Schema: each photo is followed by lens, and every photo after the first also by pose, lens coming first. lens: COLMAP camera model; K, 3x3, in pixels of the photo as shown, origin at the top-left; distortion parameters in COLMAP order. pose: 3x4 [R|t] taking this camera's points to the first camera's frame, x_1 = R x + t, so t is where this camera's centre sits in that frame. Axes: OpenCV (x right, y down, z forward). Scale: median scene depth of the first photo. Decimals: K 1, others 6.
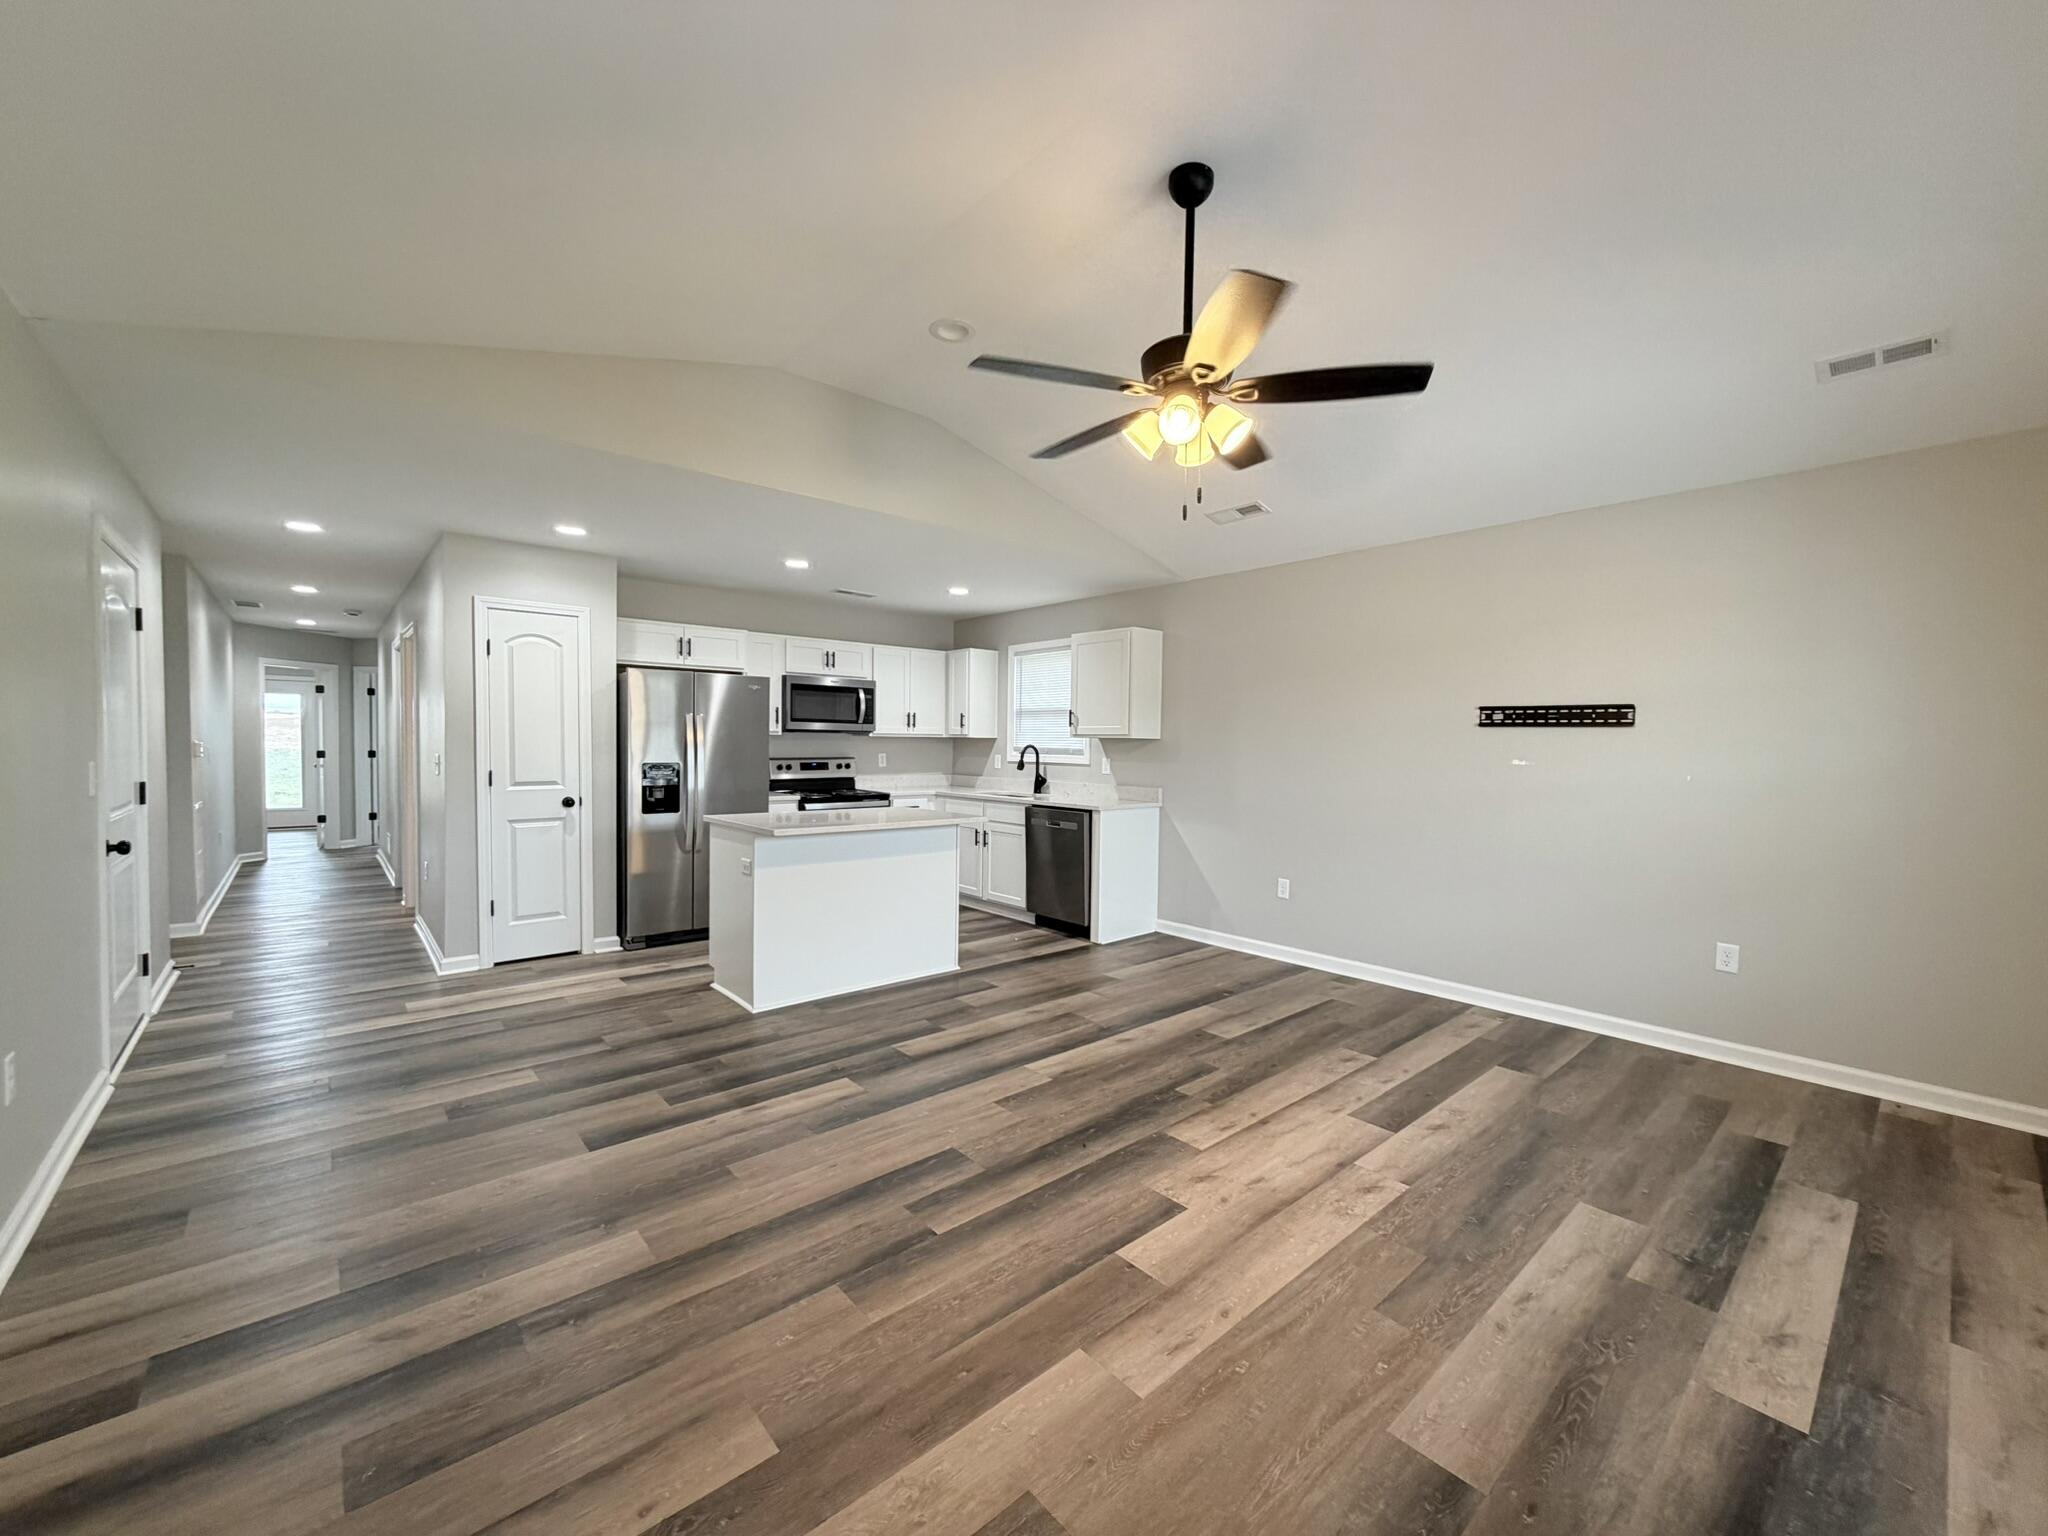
lens RADIAL K [[817.3, 0, 1040.2], [0, 817.3, 769.3], [0, 0, 1]] dist [0.001922, -0.001197]
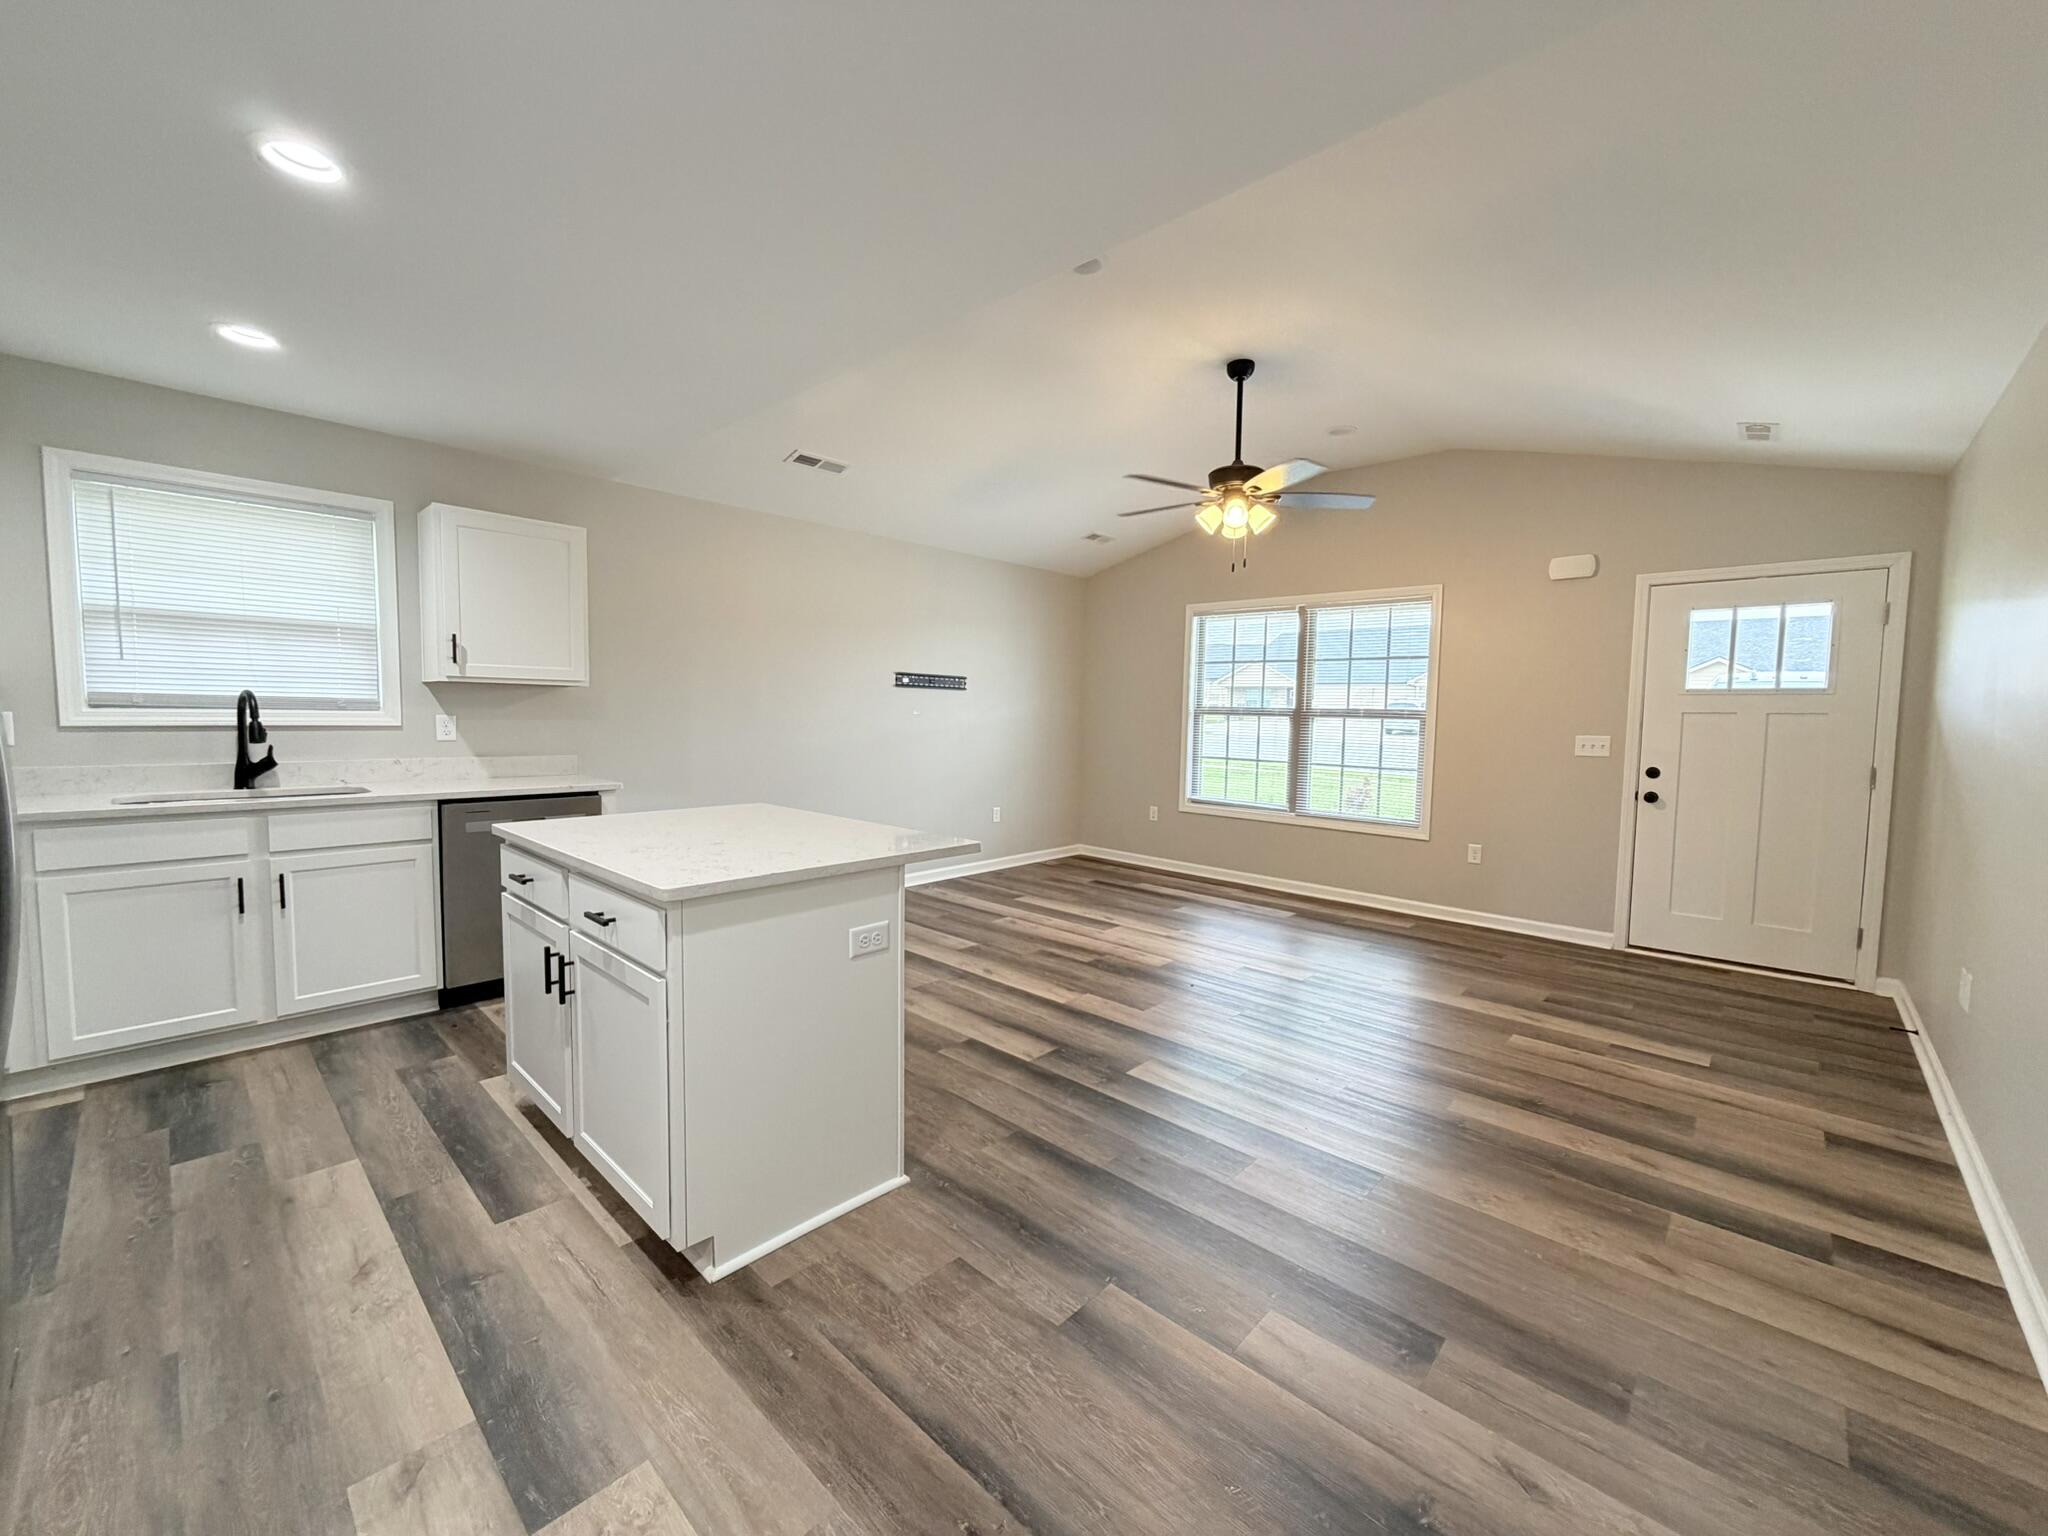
lens RADIAL K [[817.3, 0, 1022.8], [0, 817.3, 769.4], [0, 0, 1]] dist [0.001922, -0.001197]
pose [[-0.096454, -0.087200, 0.991510, -0.965576], [0.010535, 0.996010, 0.088621, -0.037816], [-0.995282, 0.018994, -0.095151, 1.045692]]
